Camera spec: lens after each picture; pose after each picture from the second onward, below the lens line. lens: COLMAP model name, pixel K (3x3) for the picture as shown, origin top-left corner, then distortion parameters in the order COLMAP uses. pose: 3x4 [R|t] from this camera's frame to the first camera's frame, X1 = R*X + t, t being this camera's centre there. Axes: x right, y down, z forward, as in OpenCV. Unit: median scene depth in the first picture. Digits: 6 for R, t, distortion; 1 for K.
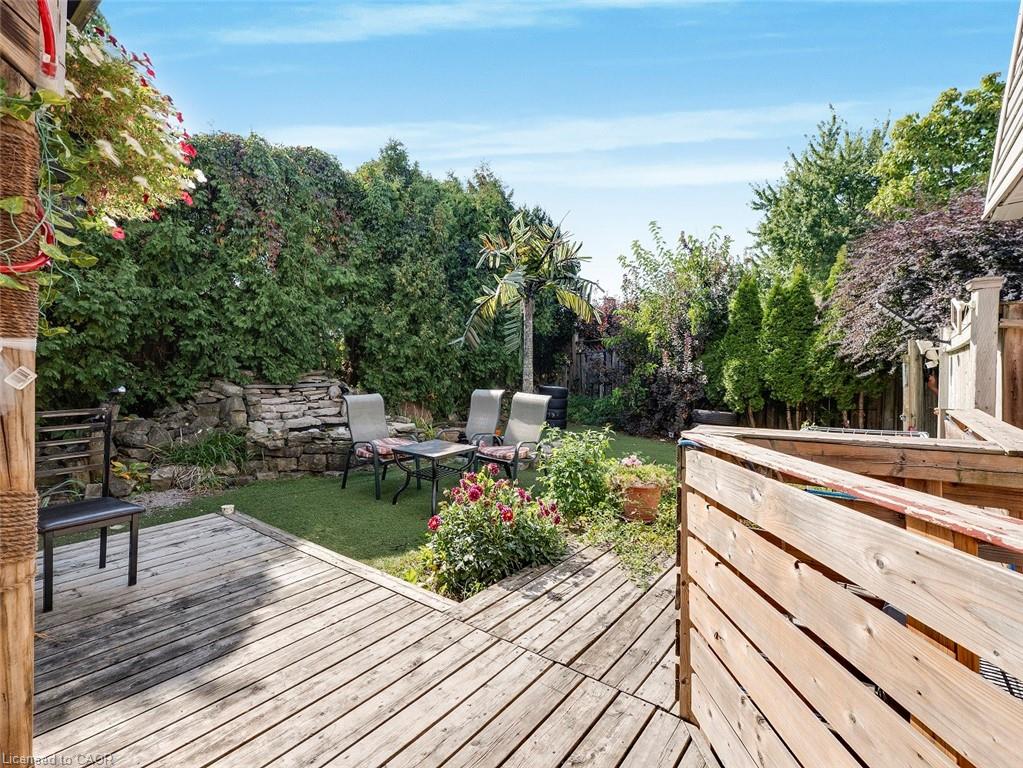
lens RADIAL K [[493.6, 0, 511.5], [0, 493.6, 388.5], [0, 0, 1]] dist [0.000537, -0.000152]
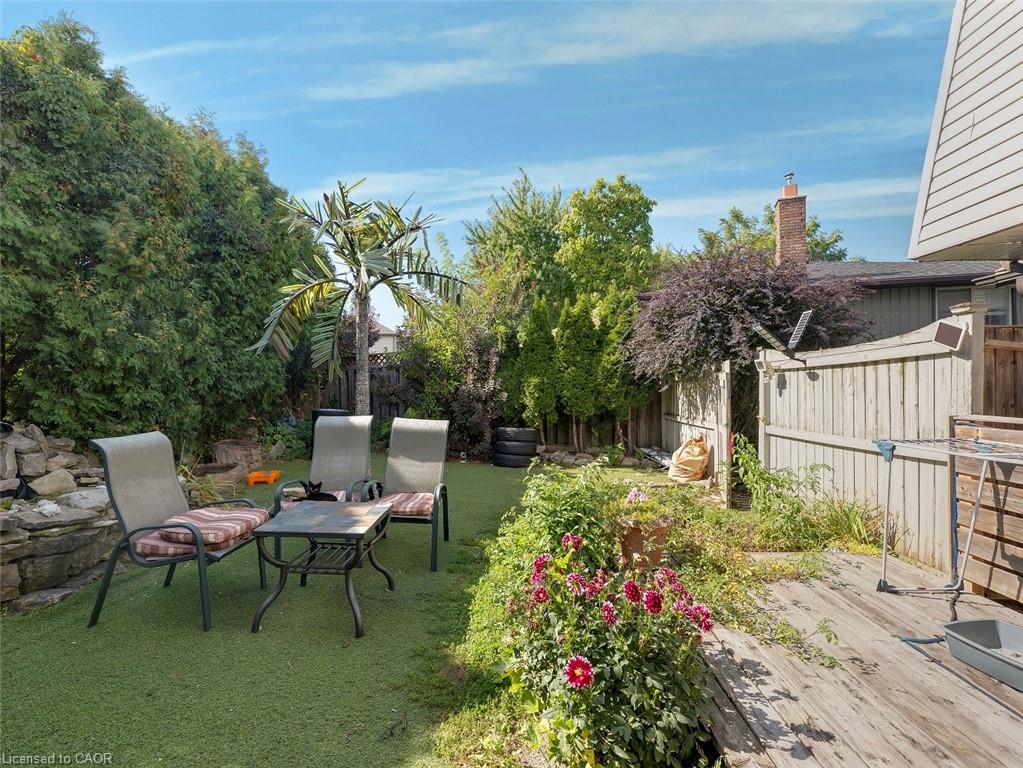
lens RADIAL K [[478.5, 0, 517.2], [0, 478.5, 400.4], [0, 0, 1]] dist [-0.002311, -0.000659]
pose [[0.799519, -0.022544, 0.600218, -0.182132], [0.031988, 0.999475, -0.005069, -0.006083], [-0.599789, 0.023253, 0.799821, 0.225772]]
